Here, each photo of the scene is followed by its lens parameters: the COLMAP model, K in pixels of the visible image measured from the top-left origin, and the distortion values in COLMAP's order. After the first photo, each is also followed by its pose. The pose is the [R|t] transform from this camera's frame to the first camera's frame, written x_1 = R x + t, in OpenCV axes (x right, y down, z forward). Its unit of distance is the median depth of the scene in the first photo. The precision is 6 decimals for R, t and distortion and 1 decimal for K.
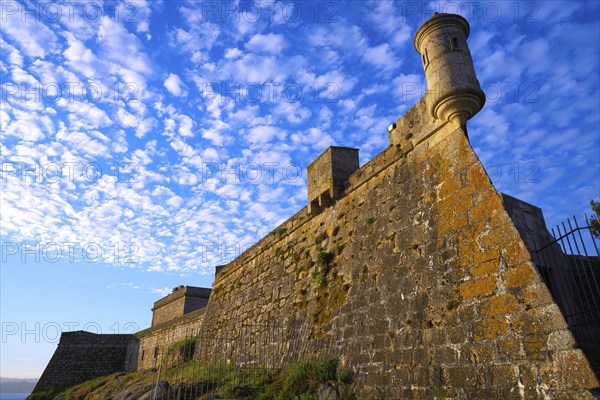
lens RADIAL K [[387.4, 0, 300.0], [0, 387.4, 200.0], [0, 0, 1]] dist [-0.048950, 0.033134]
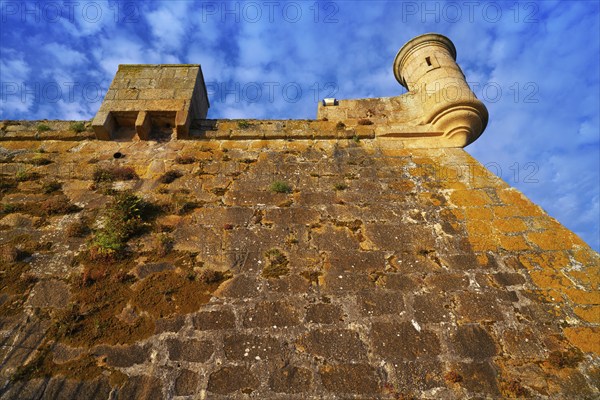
lens RADIAL K [[387.4, 0, 300.0], [0, 387.4, 200.0], [0, 0, 1]] dist [-0.048950, 0.033134]
pose [[0.463570, 0.559530, 0.687044, -0.171927], [-0.369100, 0.826857, -0.424350, 0.279094], [-0.805523, -0.056872, 0.589829, 0.609721]]
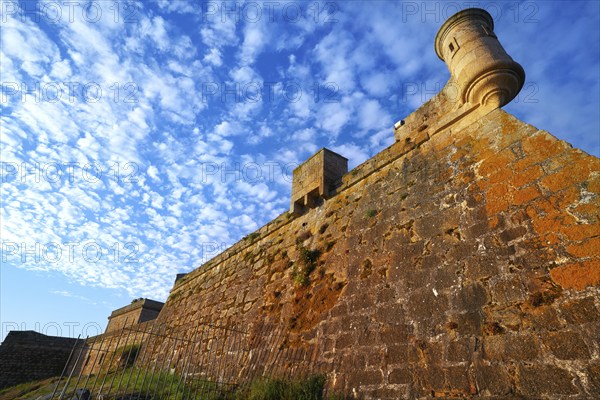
lens RADIAL K [[304.6, 0, 300.0], [0, 304.6, 200.0], [0, 0, 1]] dist [-0.071839, 0.037046]
pose [[0.979332, 0.160931, 0.122515, -0.063696], [-0.139591, 0.976131, -0.166378, 0.152865], [-0.146367, 0.145837, 0.978421, 0.327307]]
